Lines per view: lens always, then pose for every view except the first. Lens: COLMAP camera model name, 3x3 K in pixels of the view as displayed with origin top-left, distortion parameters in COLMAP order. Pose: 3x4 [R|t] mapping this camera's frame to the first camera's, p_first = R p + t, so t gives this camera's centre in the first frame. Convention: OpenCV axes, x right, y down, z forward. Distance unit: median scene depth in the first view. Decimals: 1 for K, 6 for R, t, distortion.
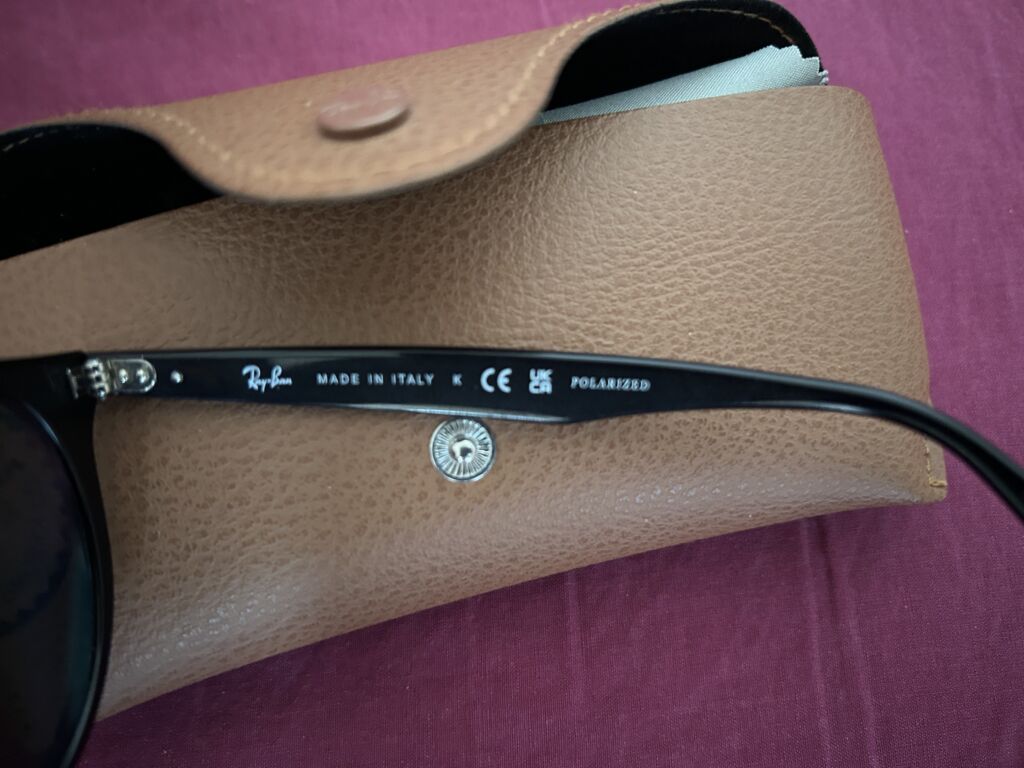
lens RADIAL K [[711.0, 0, 512.0], [0, 711.0, 384.0], [0, 0, 1]] dist [0.065041, -0.104733]
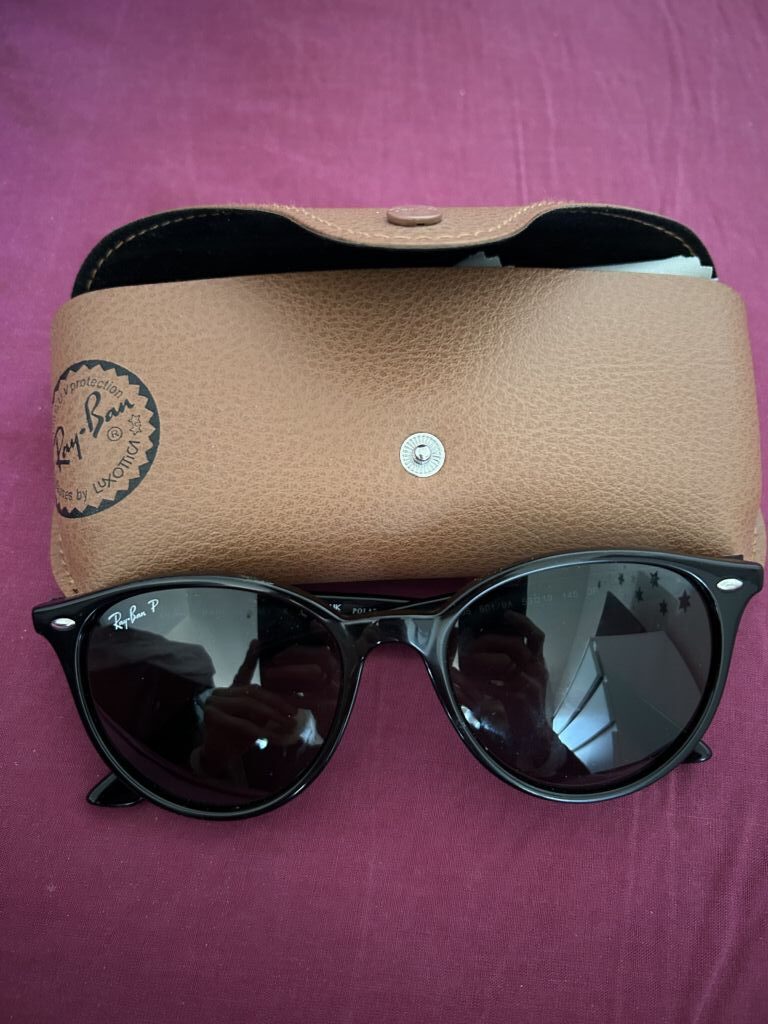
lens RADIAL K [[711.0, 0, 384.0], [0, 711.0, 512.0], [0, 0, 1]] dist [0.065041, -0.104733]
pose [[0.978480, 0.194656, -0.068459, -0.022057], [-0.202982, 0.967665, -0.149742, 0.426263], [0.037098, 0.160415, 0.986352, -0.416560]]
